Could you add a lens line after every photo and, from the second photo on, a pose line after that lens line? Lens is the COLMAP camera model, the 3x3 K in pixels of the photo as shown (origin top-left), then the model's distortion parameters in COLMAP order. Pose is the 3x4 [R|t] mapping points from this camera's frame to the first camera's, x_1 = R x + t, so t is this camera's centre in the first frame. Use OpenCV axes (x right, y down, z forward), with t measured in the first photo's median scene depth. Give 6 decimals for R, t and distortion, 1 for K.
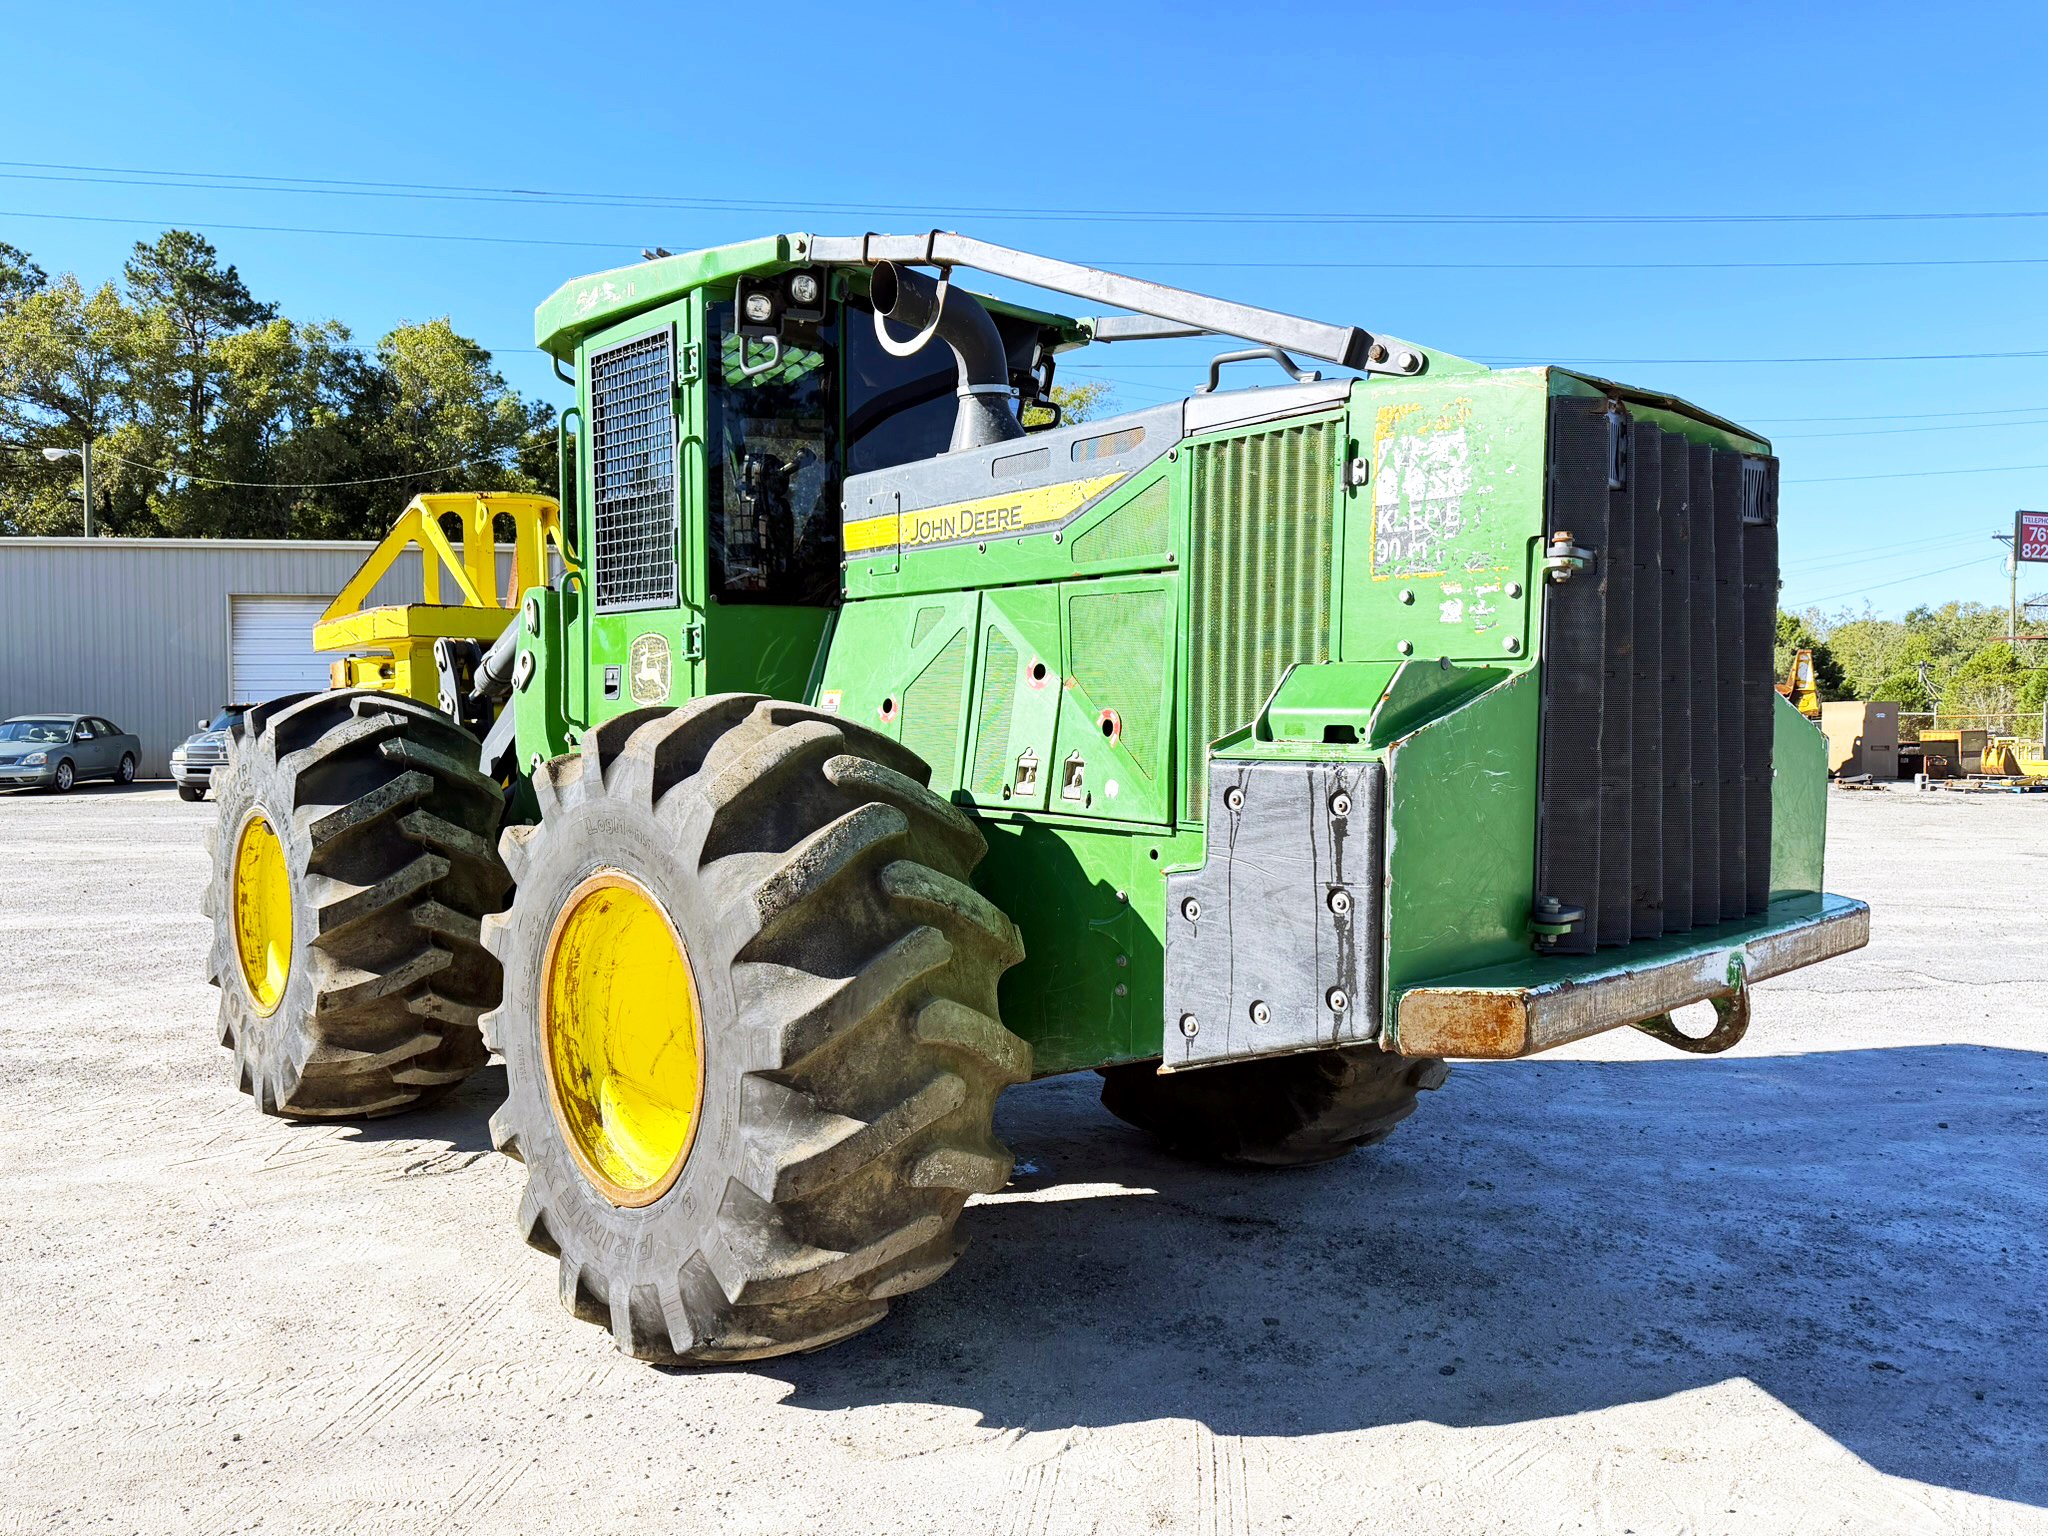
lens RADIAL K [[1417.5, 0, 1022.5], [0, 1417.5, 773.3], [0, 0, 1]] dist [0.163059, -0.294583]
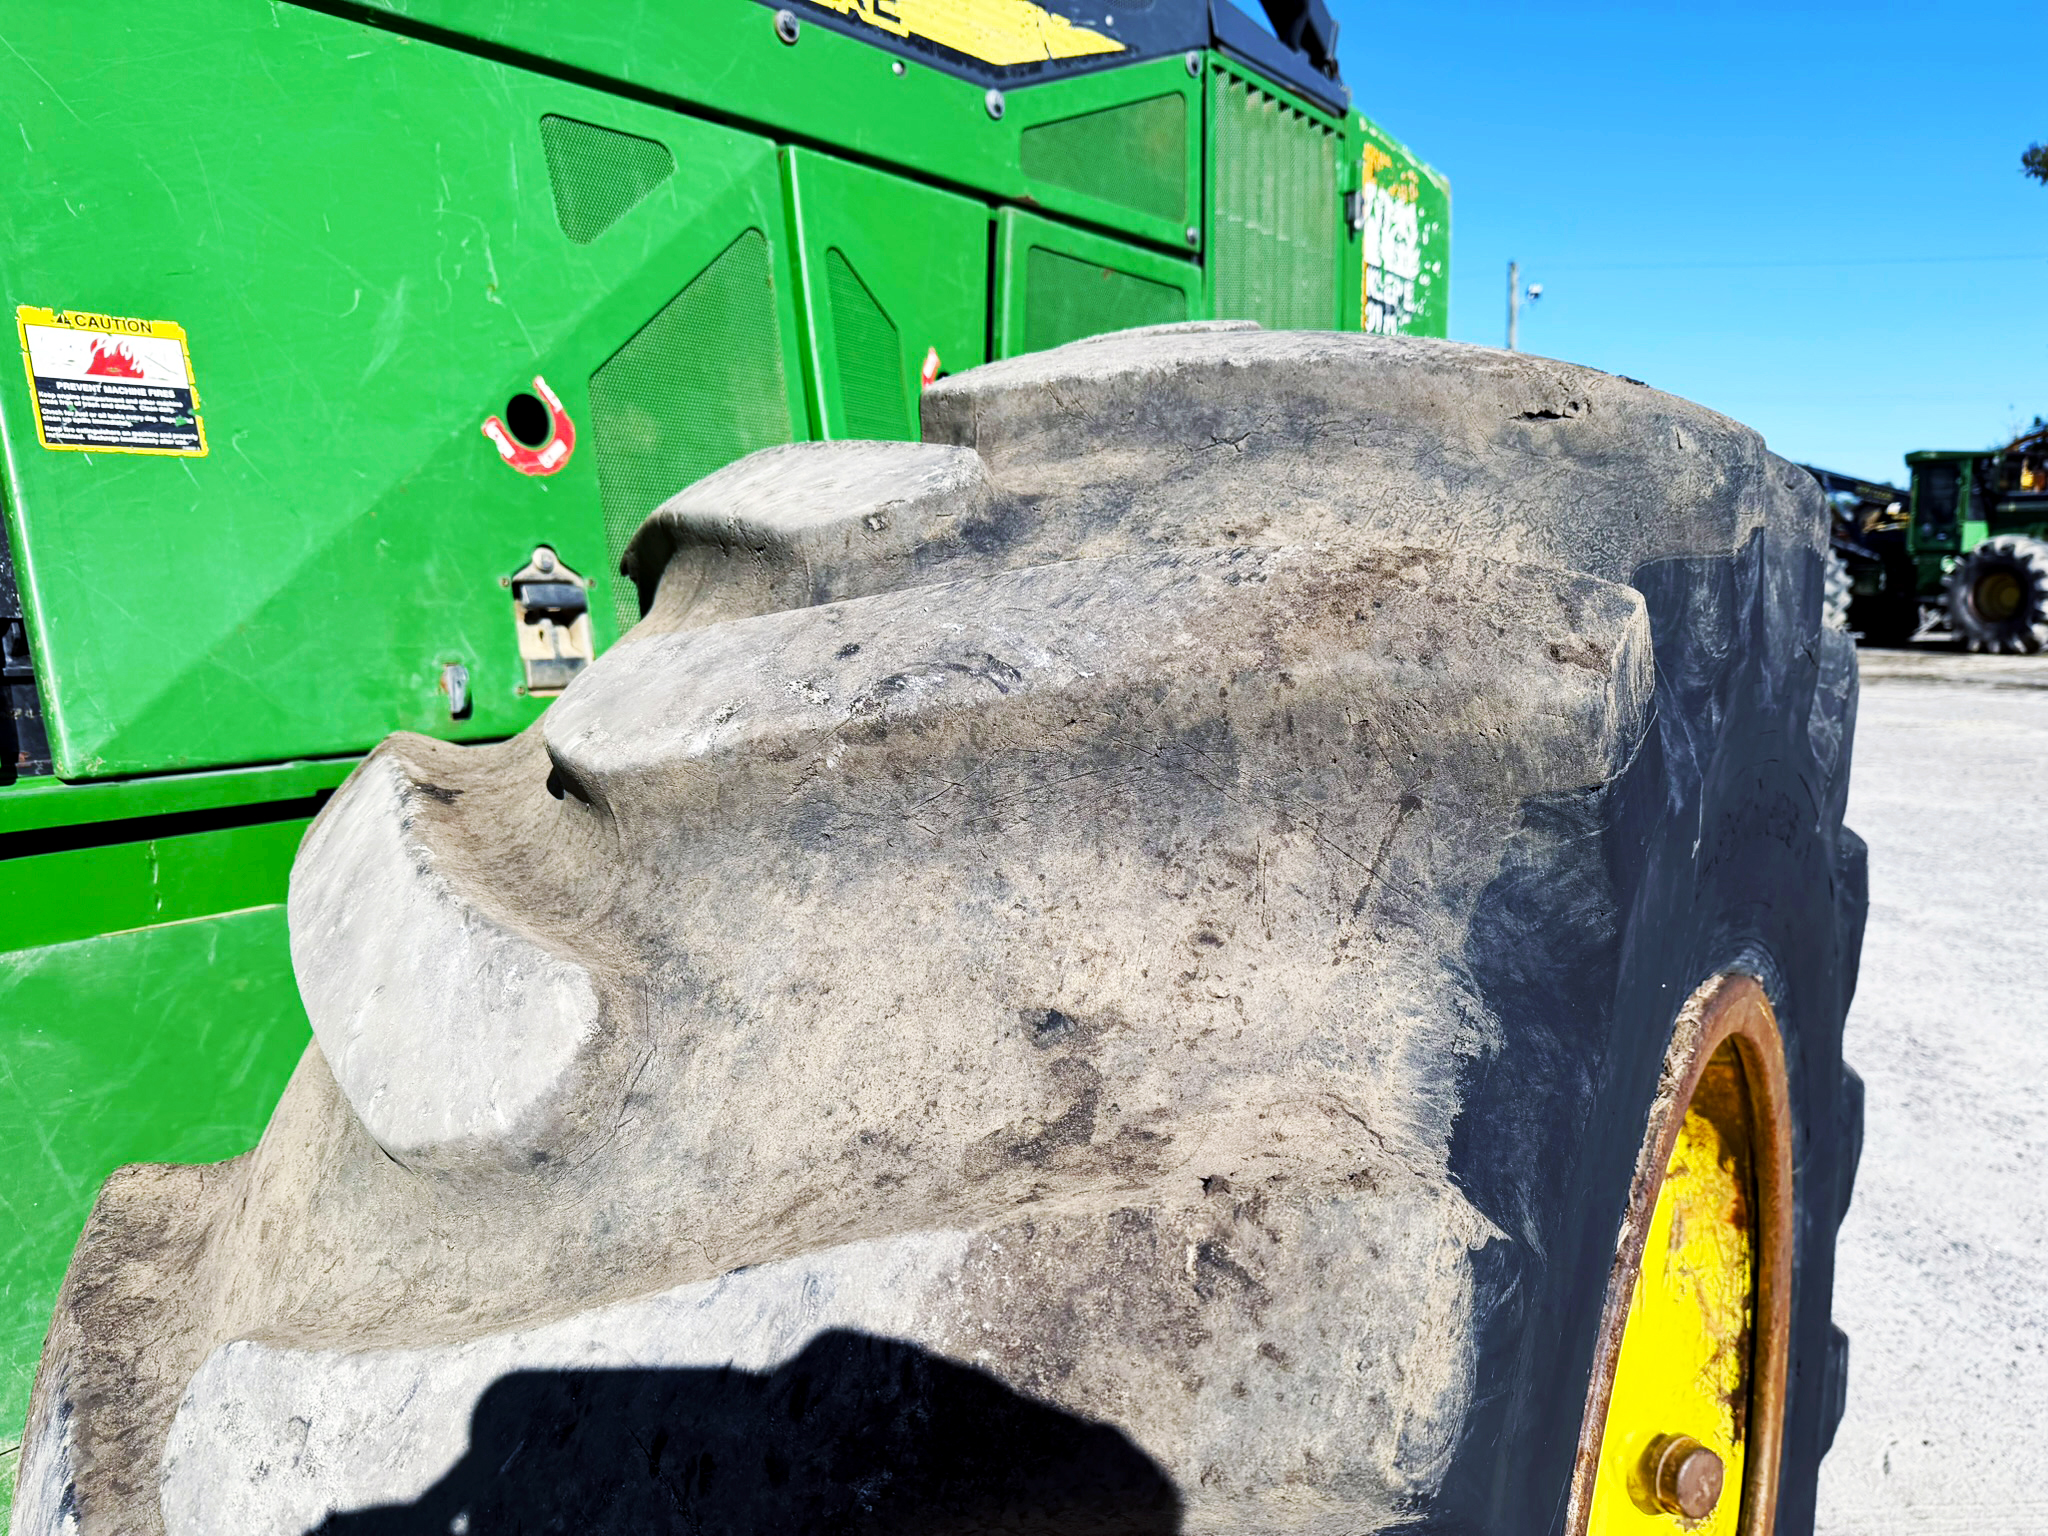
lens RADIAL K [[1452.1, 0, 1025.6], [0, 1452.1, 785.2], [0, 0, 1]] dist [0.028943, -0.063046]
pose [[-0.193368, -0.133696, 0.971974, -0.448351], [0.057846, 0.987395, 0.147325, -0.012483], [-0.979420, 0.084713, -0.183197, 1.031294]]
